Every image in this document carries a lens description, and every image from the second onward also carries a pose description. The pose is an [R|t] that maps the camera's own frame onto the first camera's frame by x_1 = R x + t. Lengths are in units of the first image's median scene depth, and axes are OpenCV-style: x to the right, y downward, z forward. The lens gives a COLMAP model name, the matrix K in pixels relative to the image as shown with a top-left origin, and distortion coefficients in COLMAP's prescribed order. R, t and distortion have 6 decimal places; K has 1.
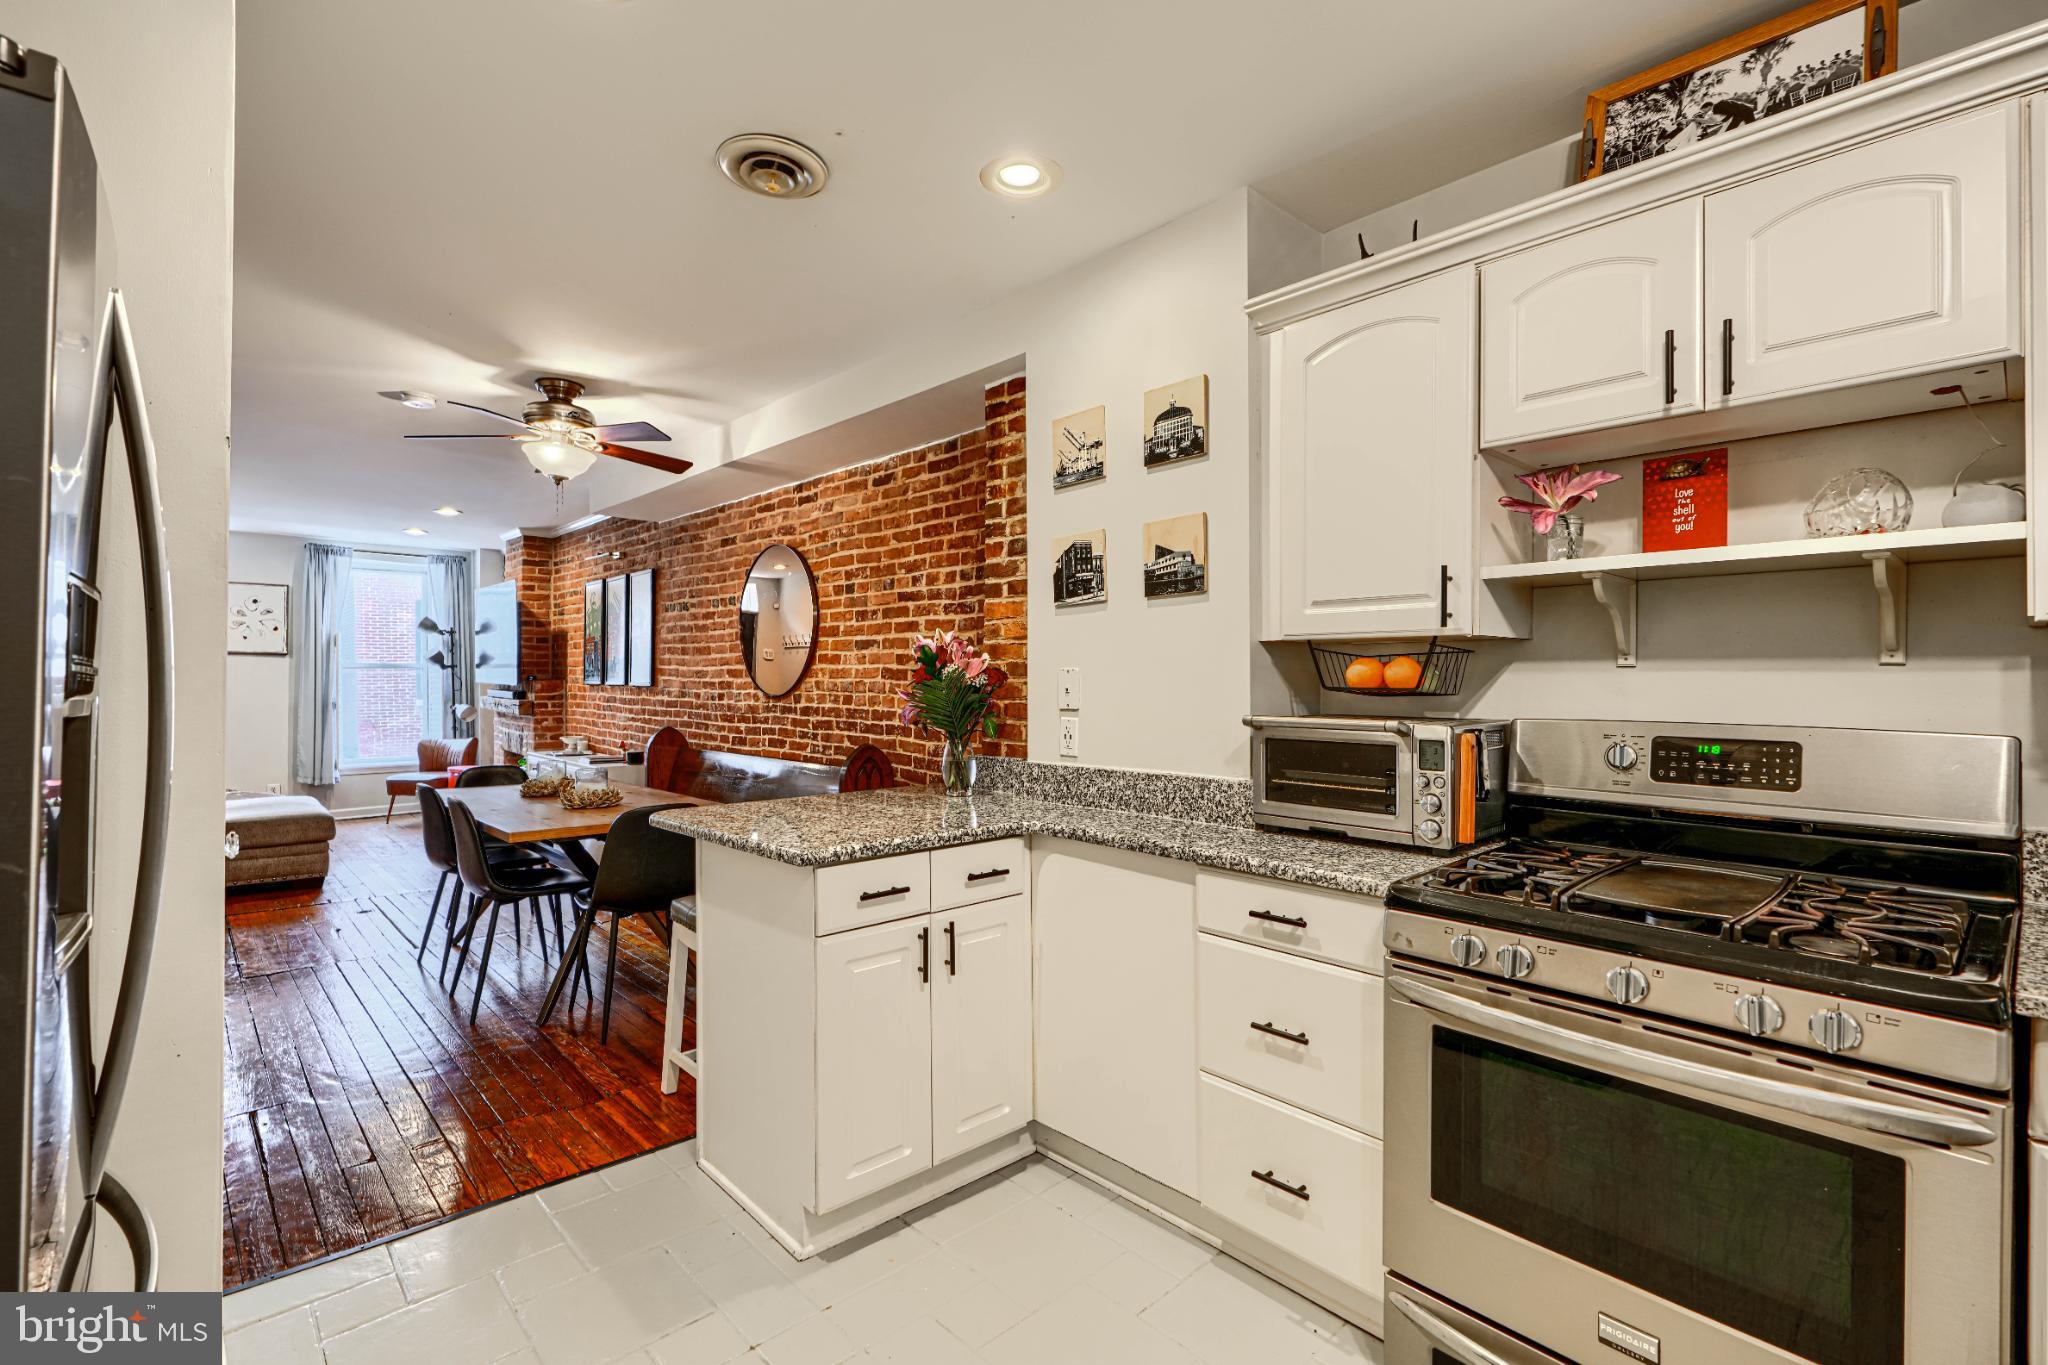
lens RADIAL K [[929.8, 0, 1026.7], [0, 929.8, 679.4], [0, 0, 1]] dist [0.001461, 0.000092]
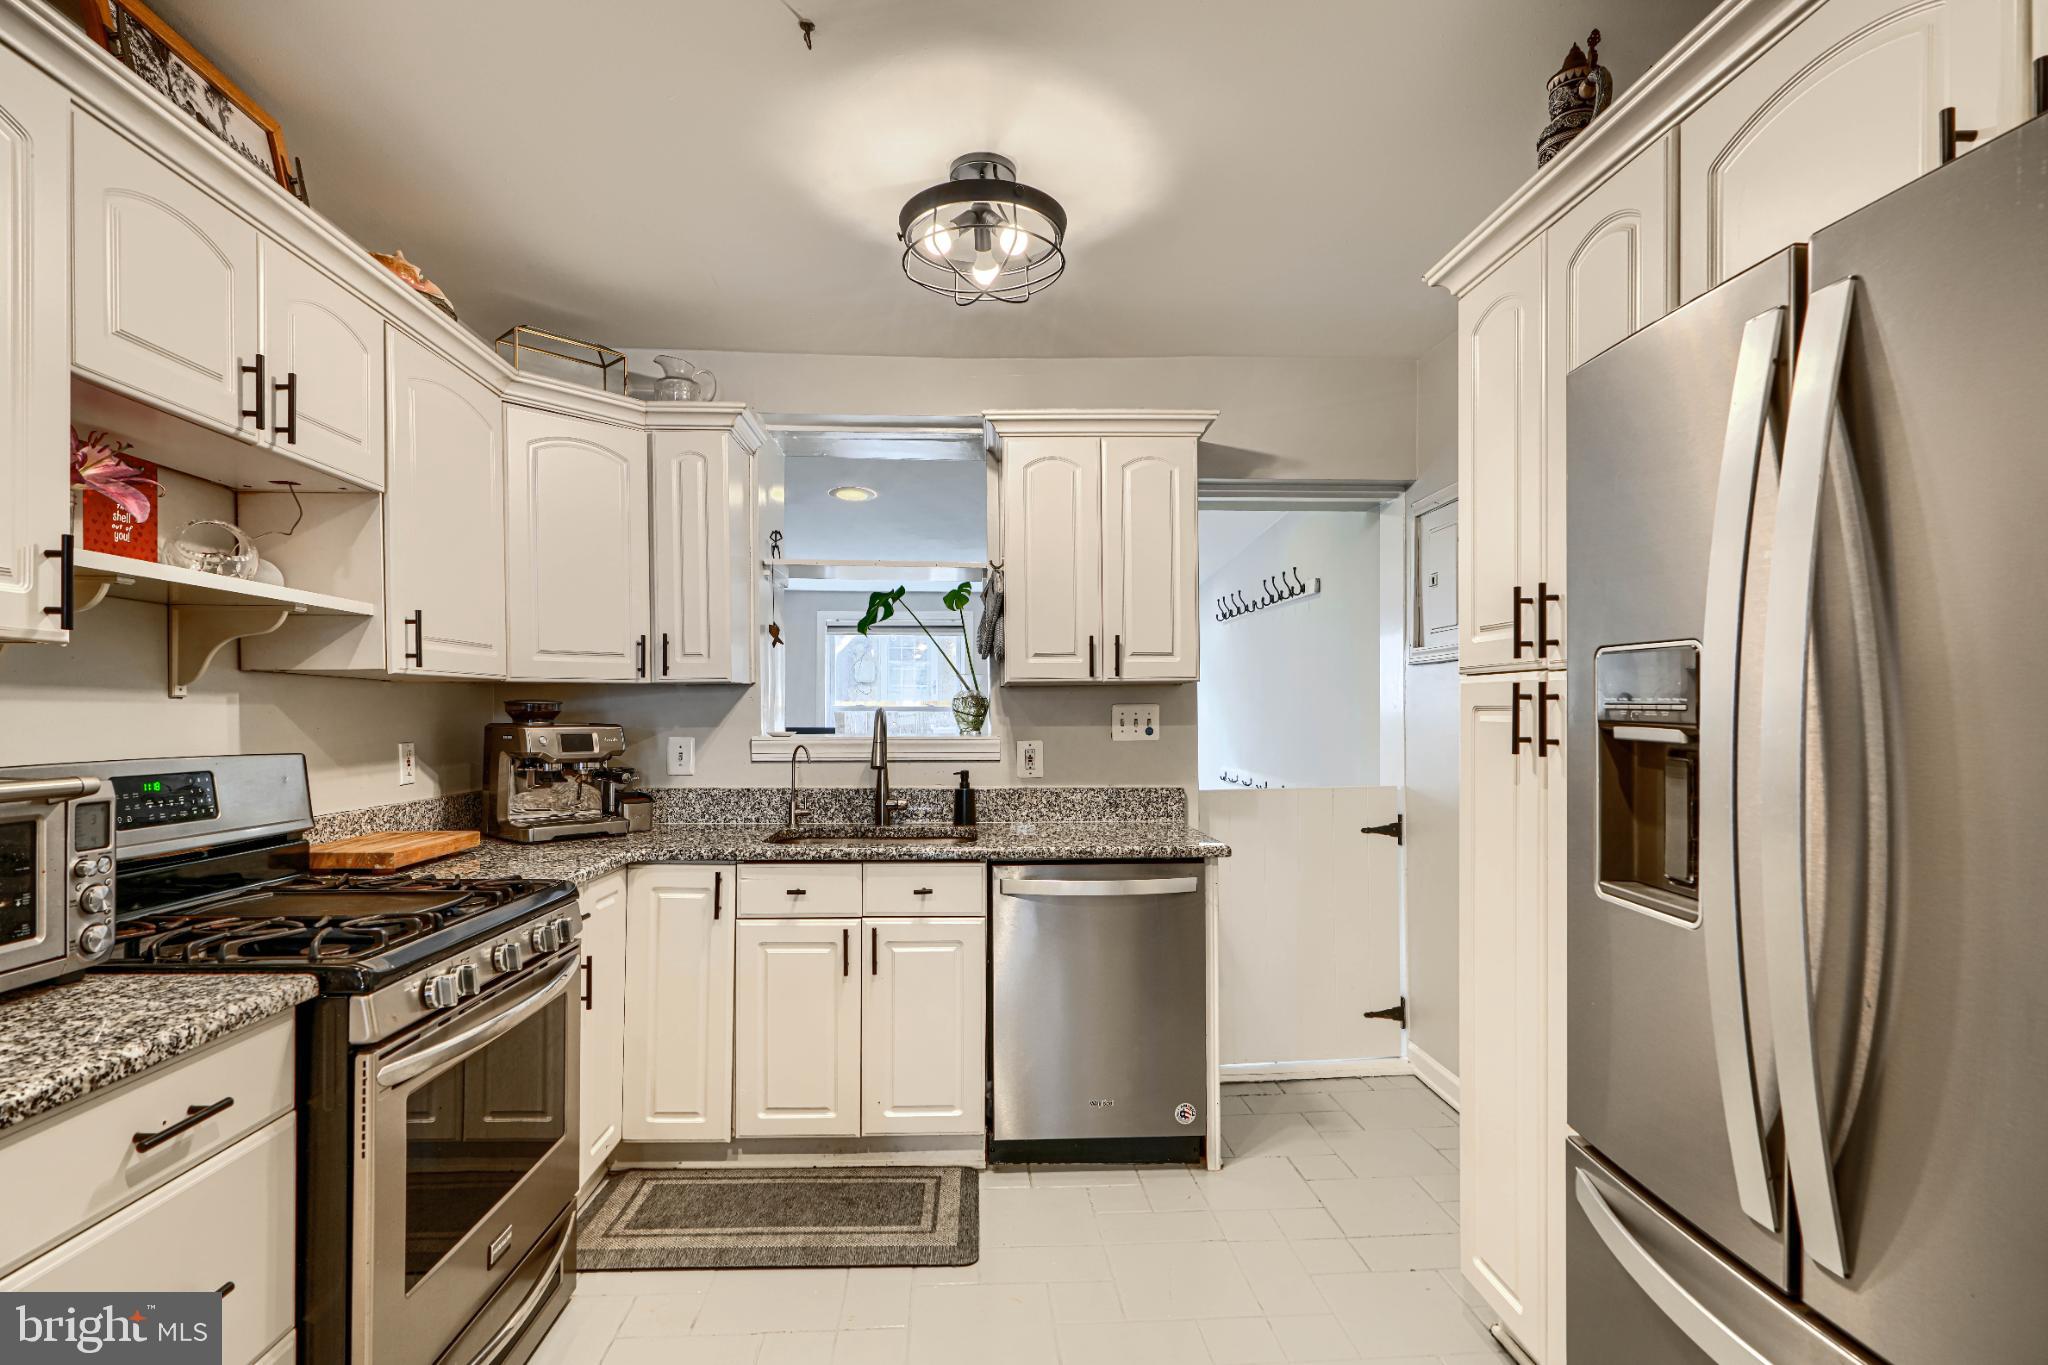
lens RADIAL K [[983.9, 0, 1015.0], [0, 983.9, 729.2], [0, 0, 1]] dist [-0.000272, -0.000150]
pose [[-0.768915, -0.011972, 0.639239, -0.198585], [-0.003525, 0.999889, 0.014486, 0.000403], [-0.639341, 0.008885, -0.768872, 0.437542]]
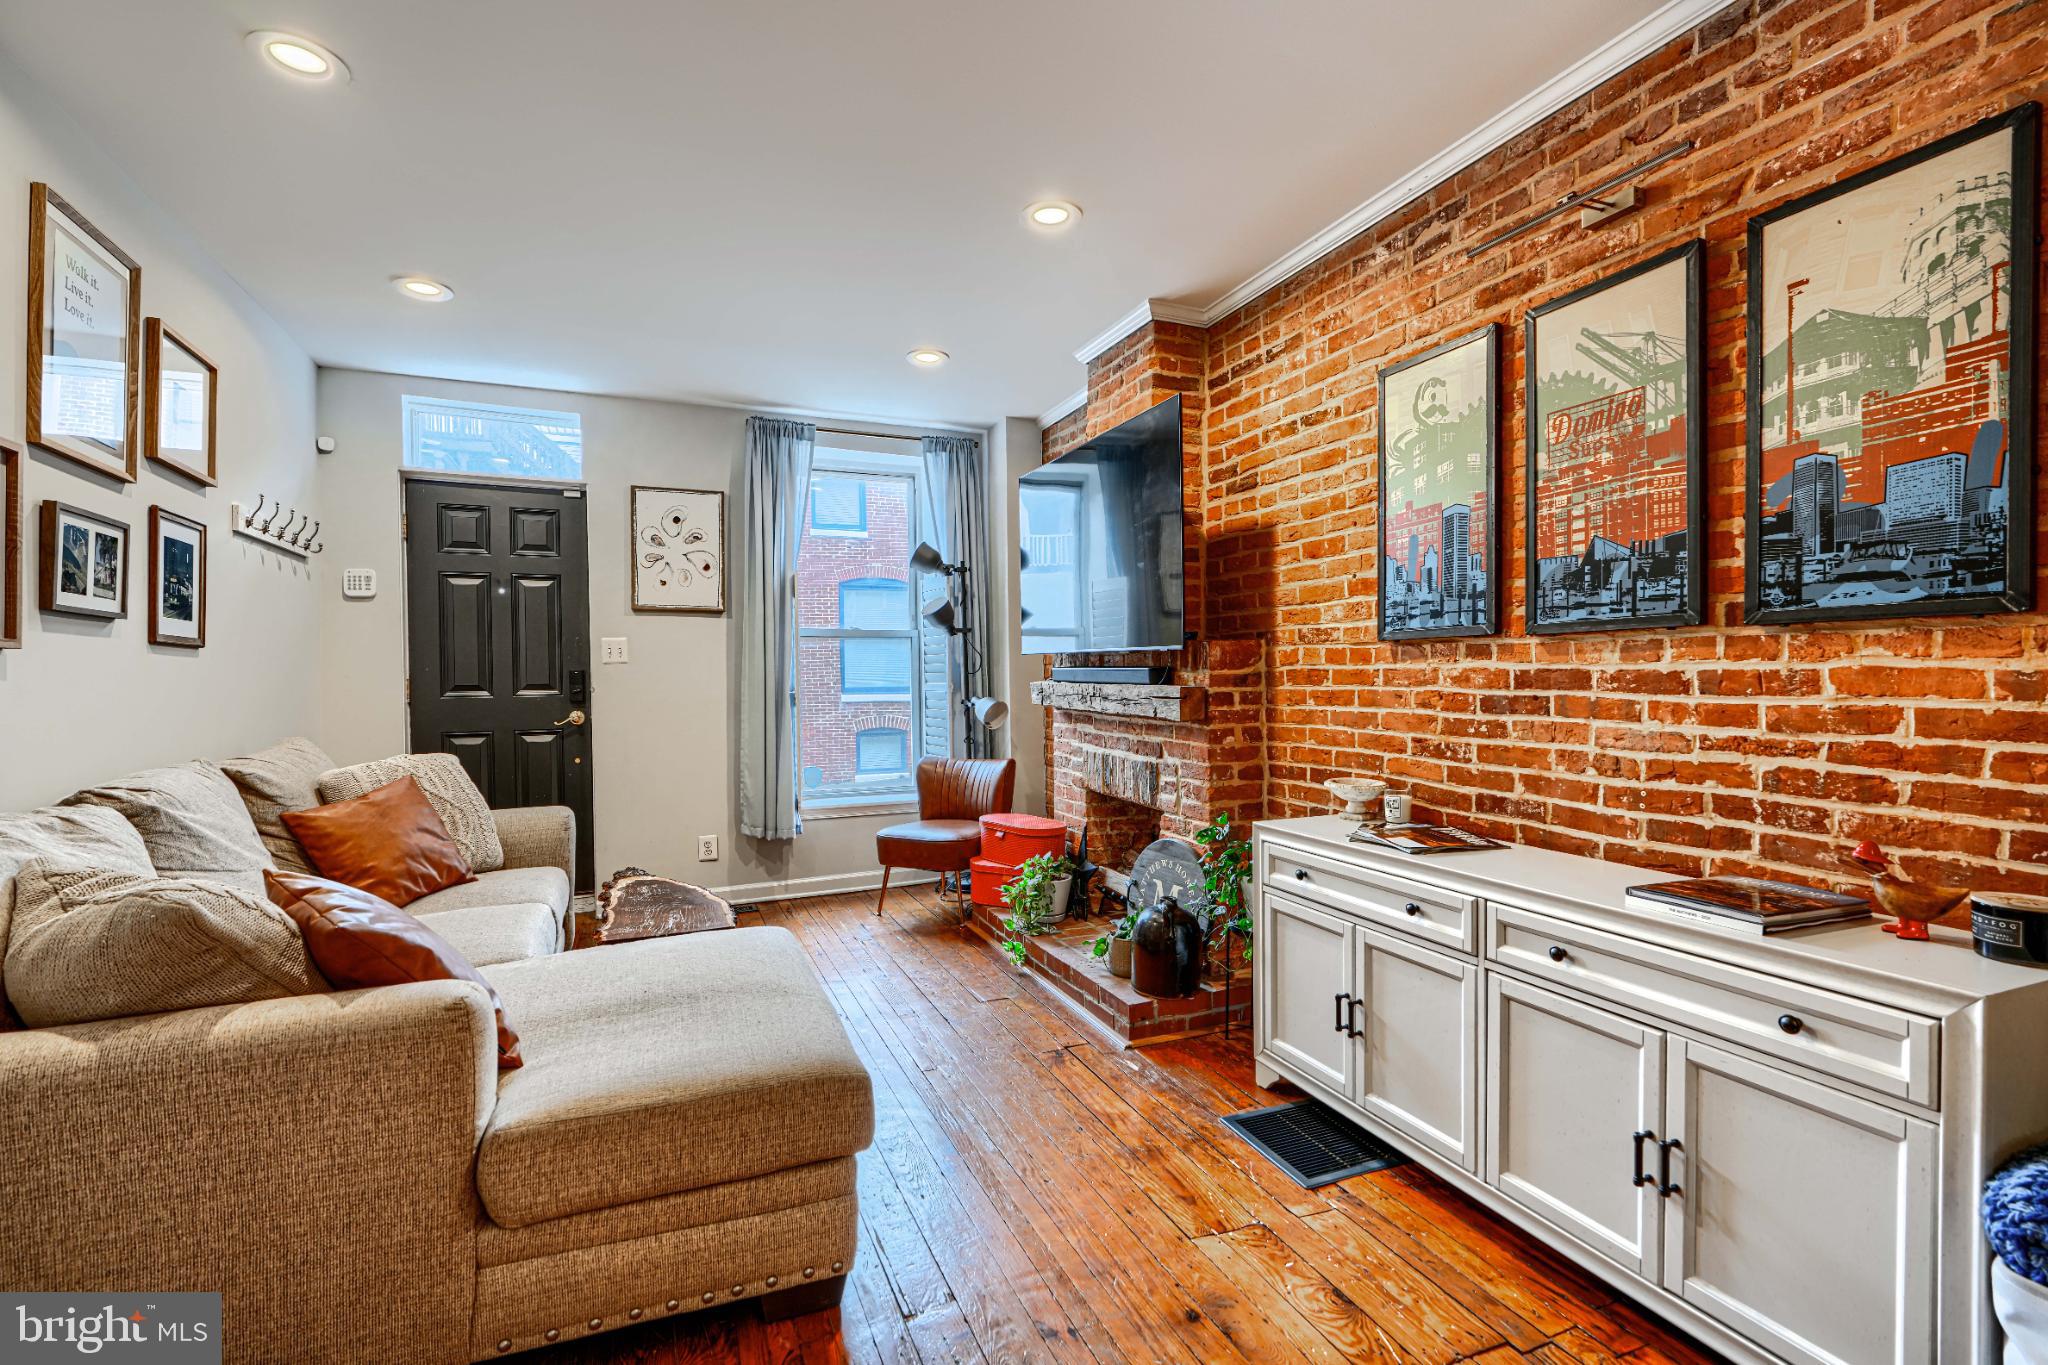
lens RADIAL K [[921.3, 0, 1023.7], [0, 921.3, 682.2], [0, 0, 1]] dist [0.000363, 0.000012]
pose [[0.938533, -0.009475, -0.345060, -0.709783], [0.012671, 0.999895, 0.007008, 0.025523], [0.344957, -0.010949, 0.938555, 0.884482]]
